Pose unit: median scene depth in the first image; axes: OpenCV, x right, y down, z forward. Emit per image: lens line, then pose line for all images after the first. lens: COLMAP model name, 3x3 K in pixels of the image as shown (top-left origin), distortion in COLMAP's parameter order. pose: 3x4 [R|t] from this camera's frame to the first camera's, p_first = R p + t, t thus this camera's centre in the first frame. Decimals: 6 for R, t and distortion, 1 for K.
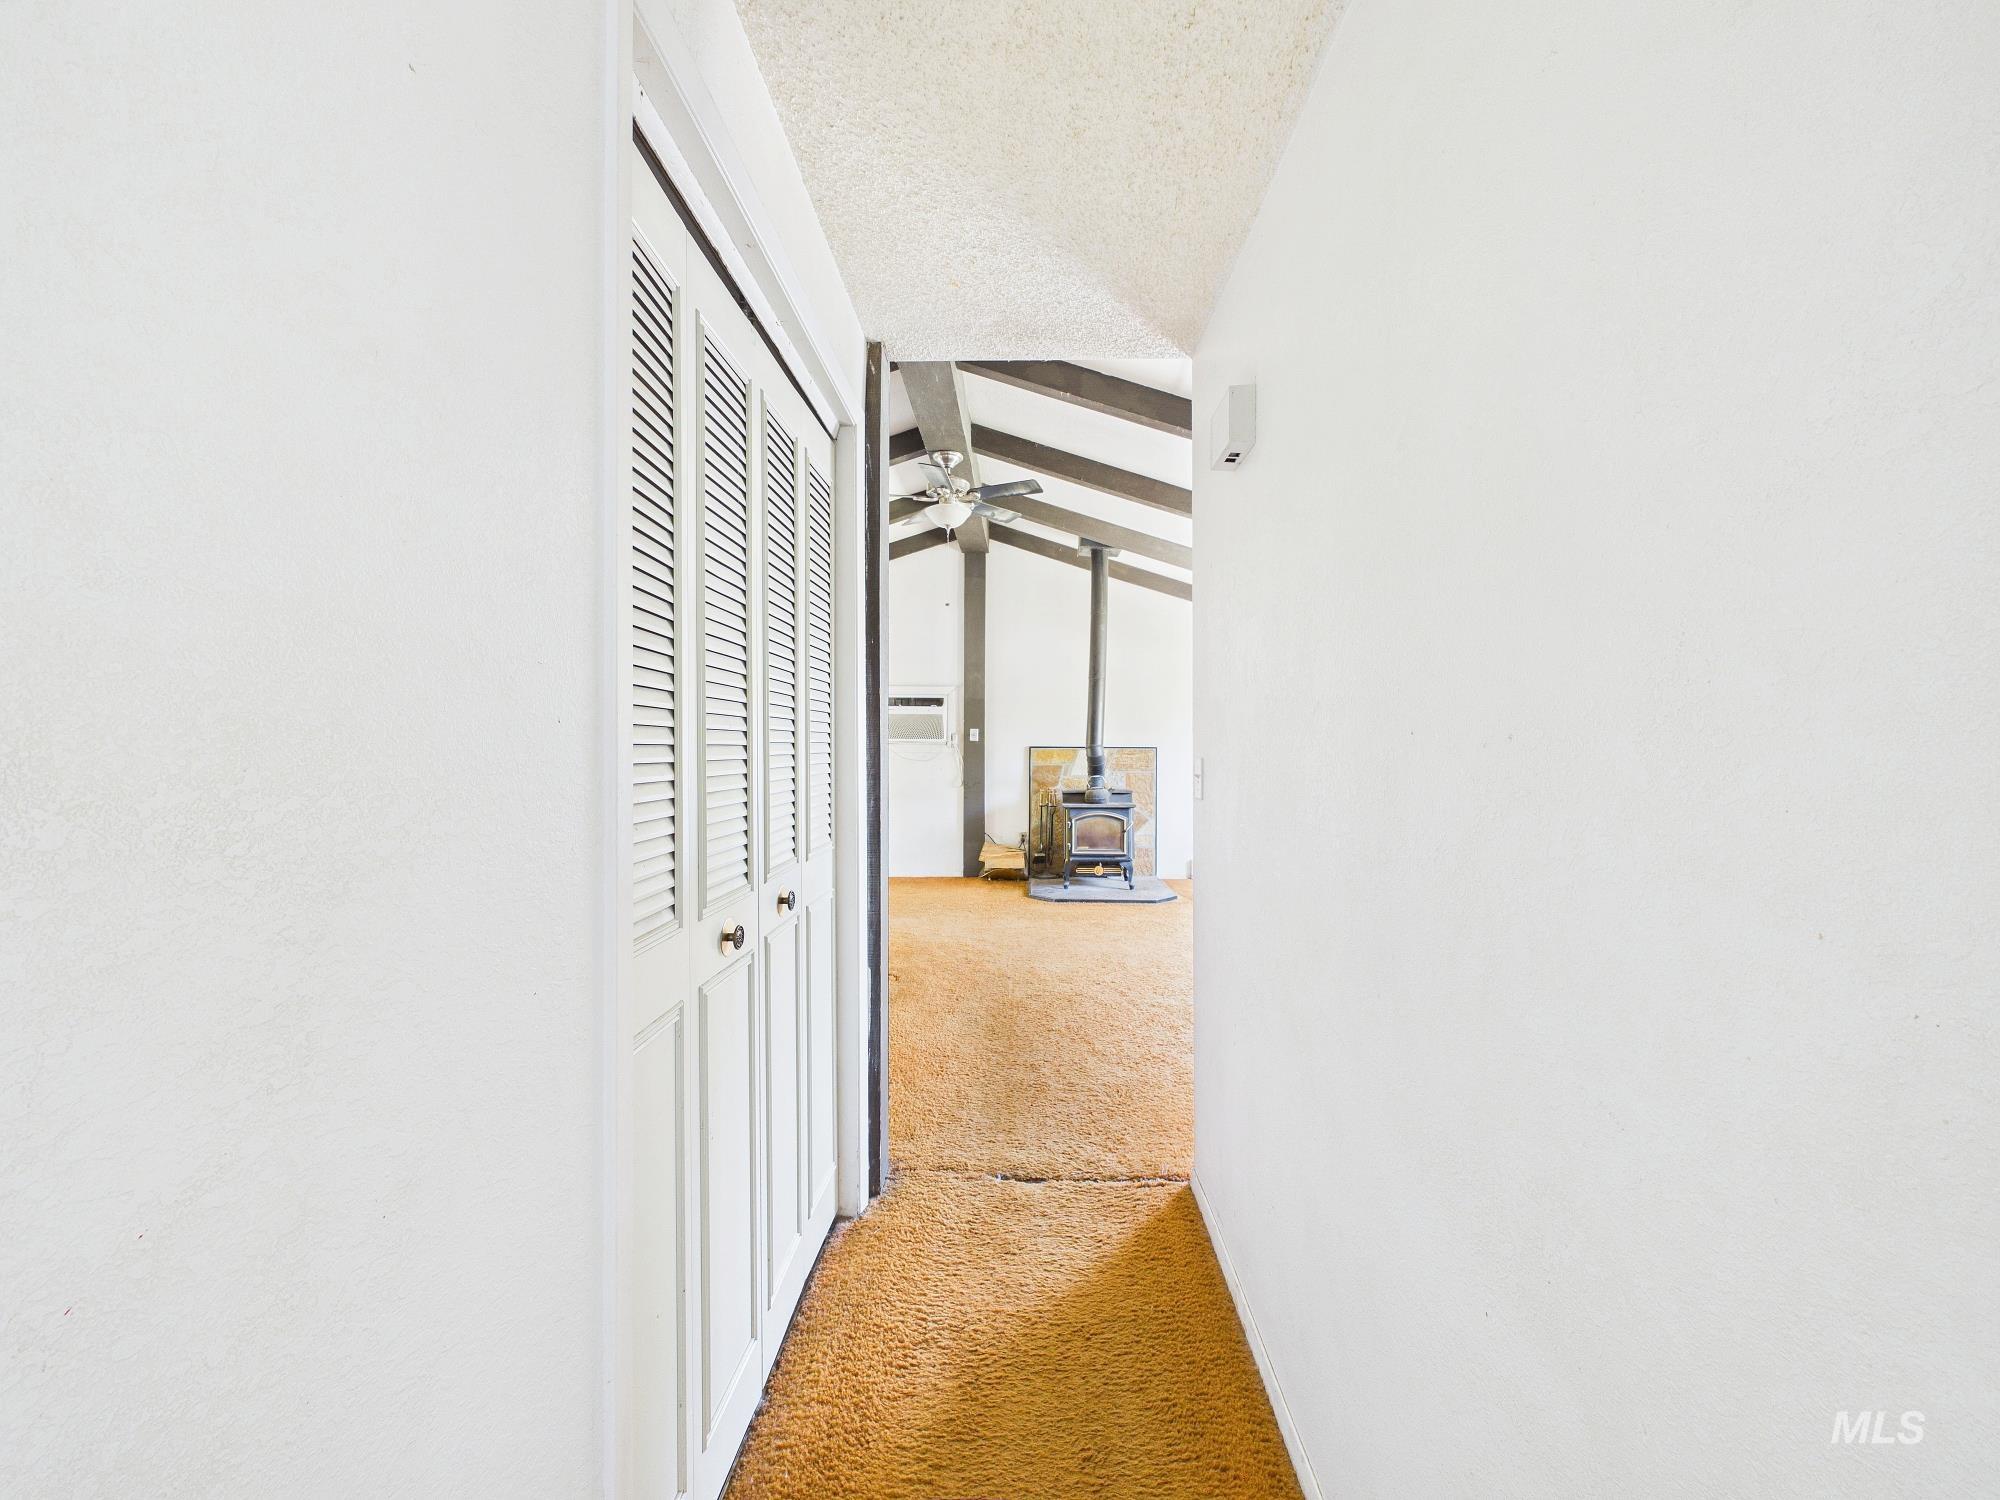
lens RADIAL K [[803.3, 0, 1002.2], [0, 803.3, 743.5], [0, 0, 1]] dist [0.001139, 0.000192]
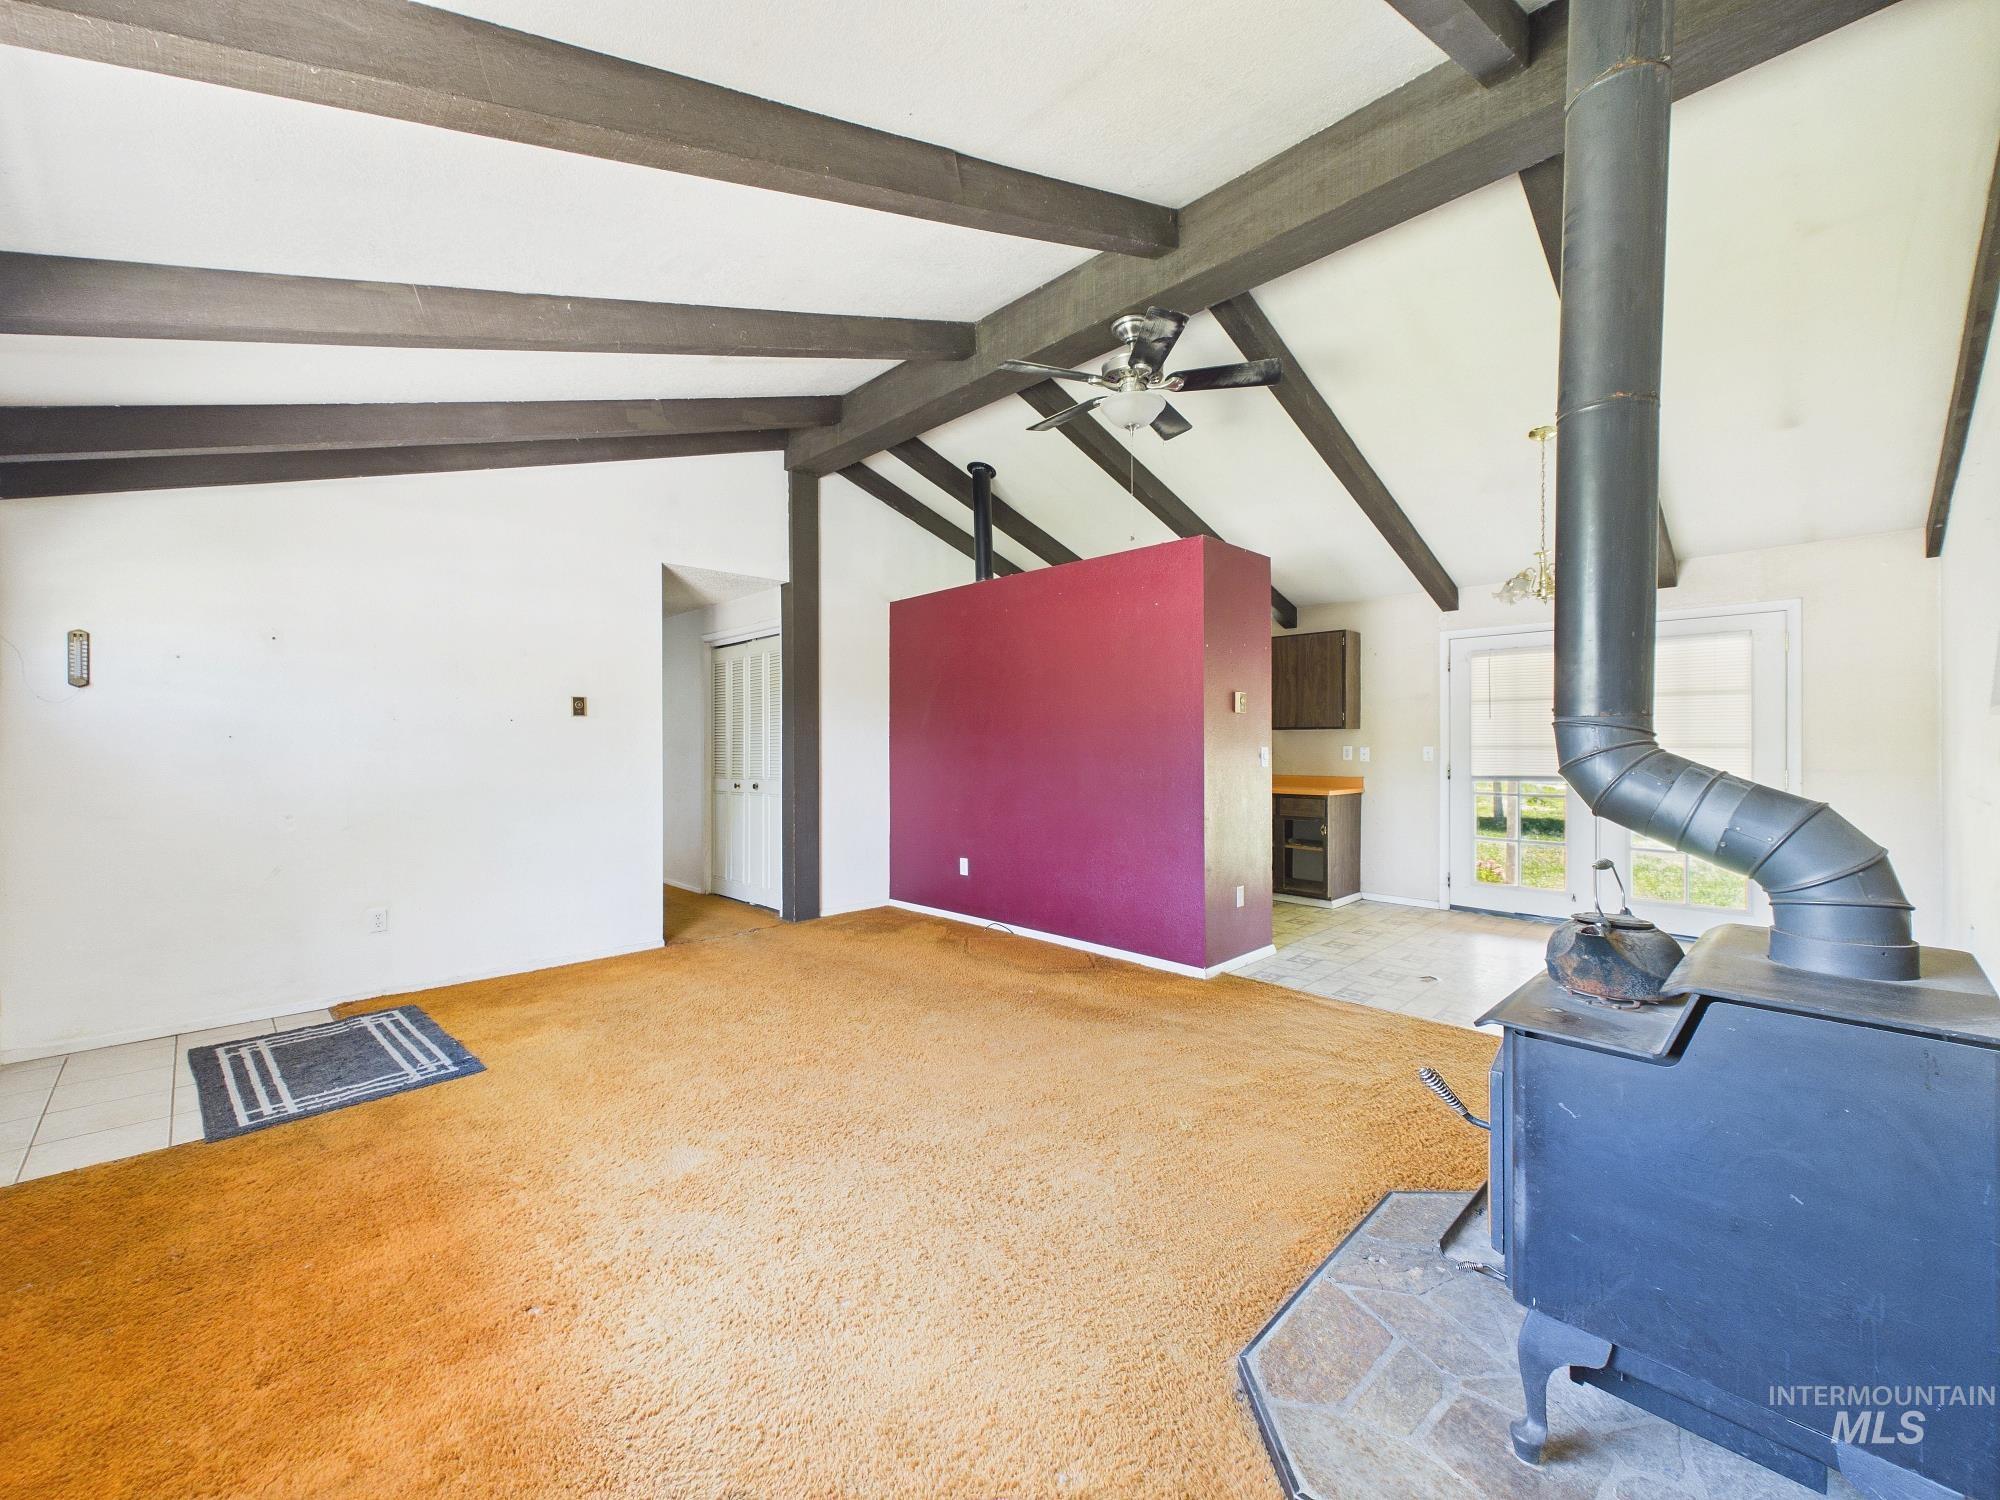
lens RADIAL K [[803.3, 0, 1002.2], [0, 803.3, 743.5], [0, 0, 1]] dist [0.001139, 0.000192]
pose [[-0.687954, -0.001014, -0.725754, 0.352403], [0.006002, 0.999957, -0.007087, 0.008604], [0.725730, -0.009232, -0.687918, 0.942899]]
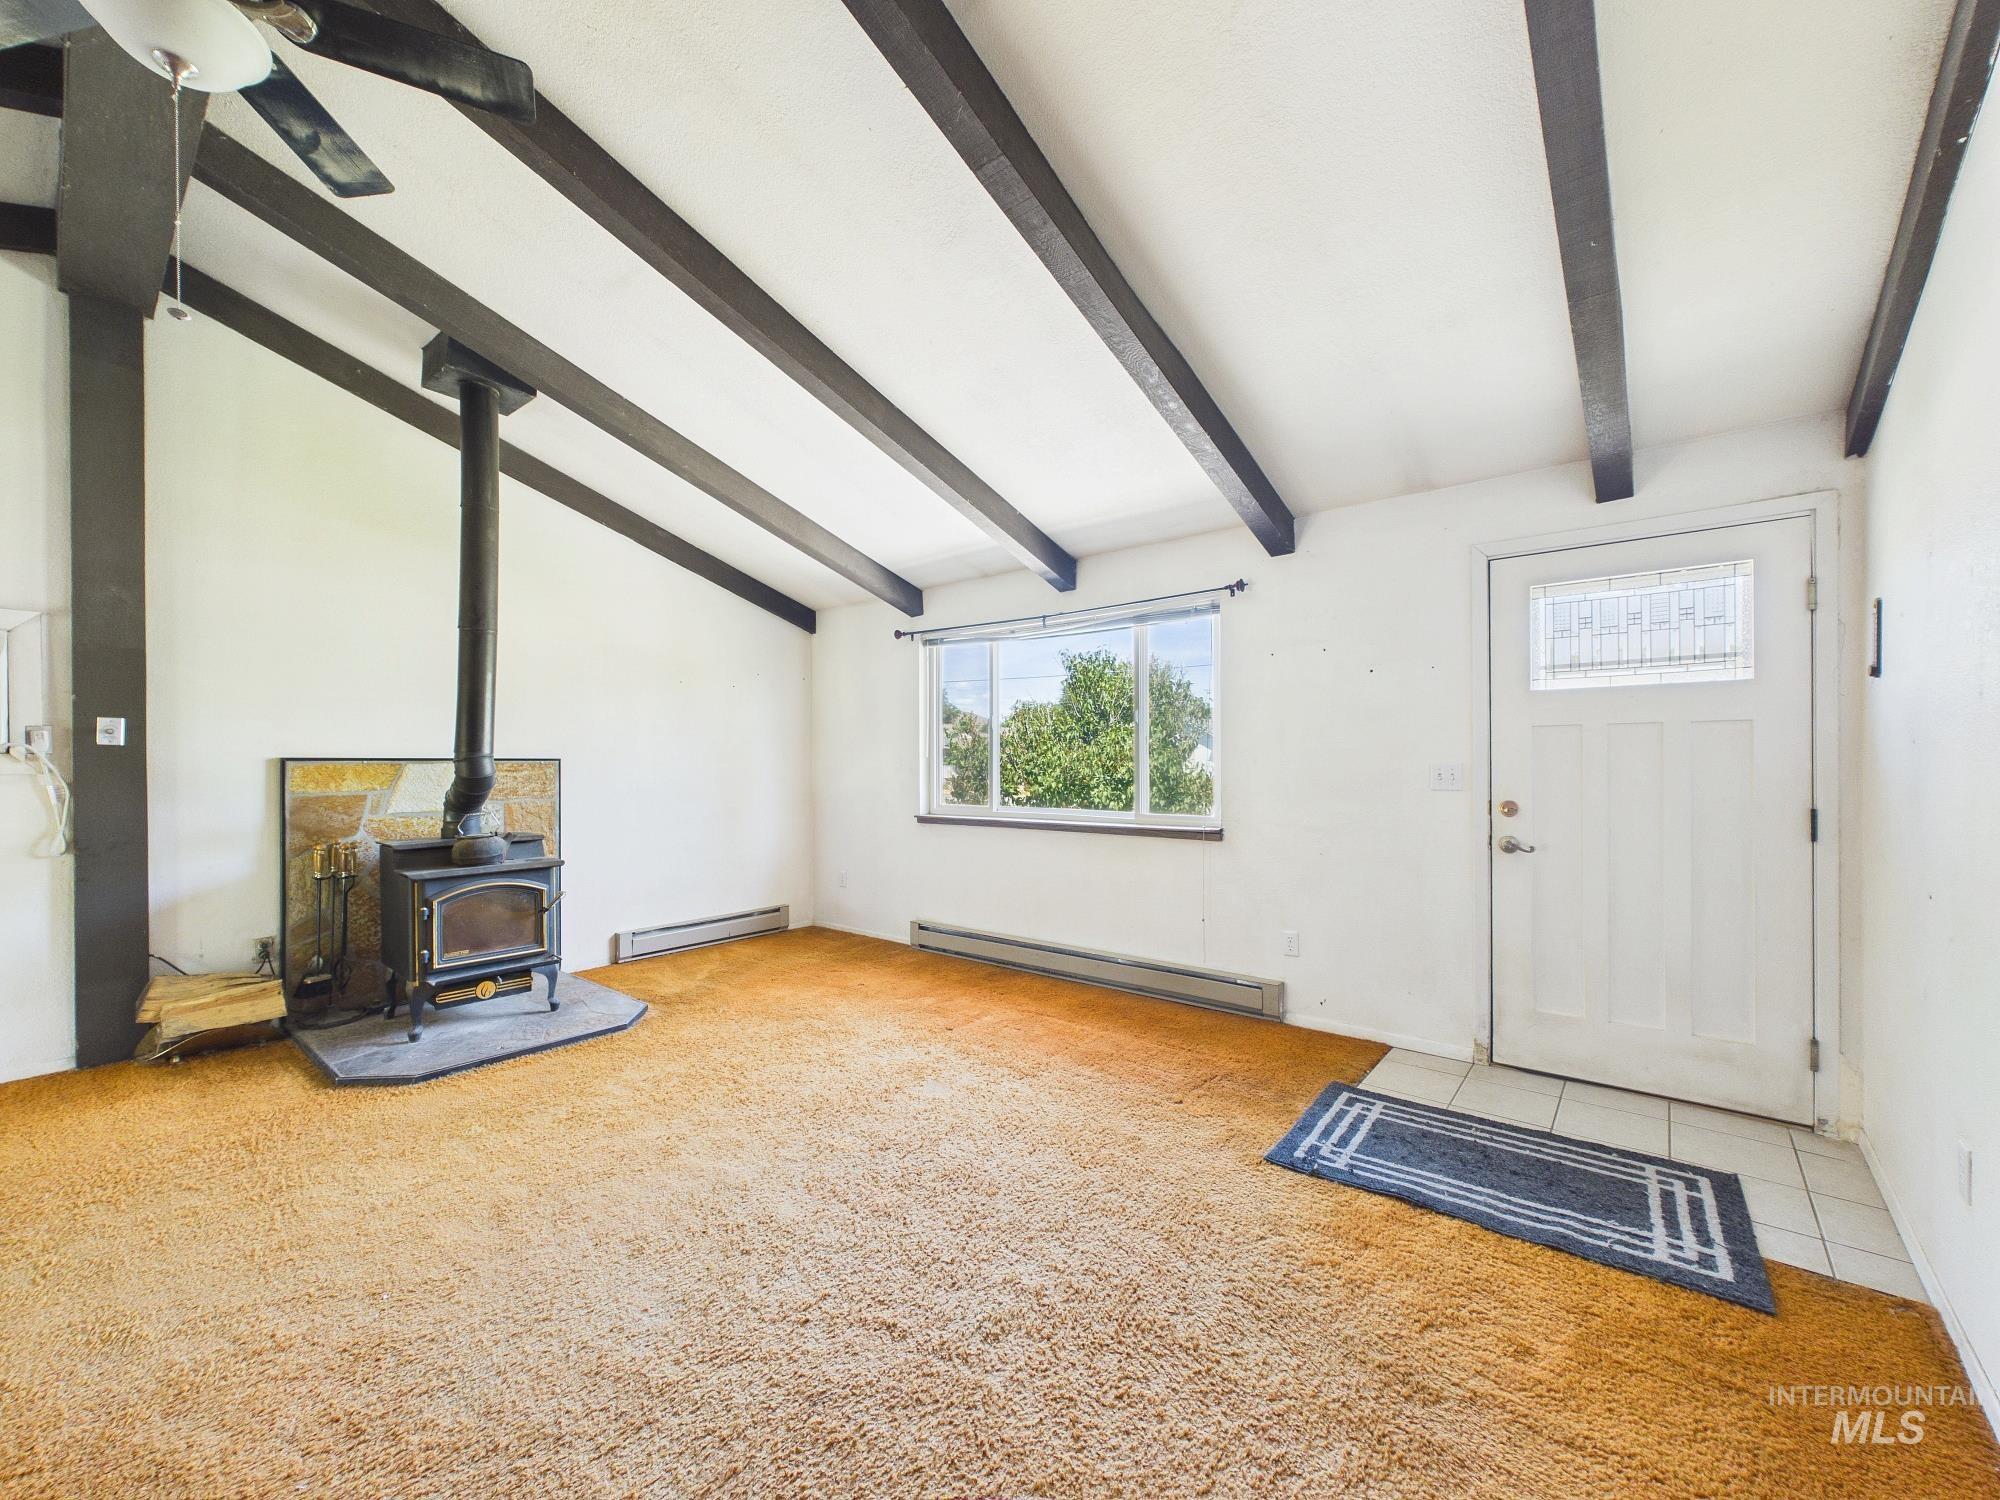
lens RADIAL K [[804.5, 0, 996.1], [0, 804.5, 768.0], [0, 0, 1]] dist [0.000359, -0.000103]
pose [[0.620853, -0.012456, 0.783828, -0.079105], [0.000615, 0.999881, 0.015401, 0.002712], [-0.783926, -0.009080, 0.620787, 0.369002]]
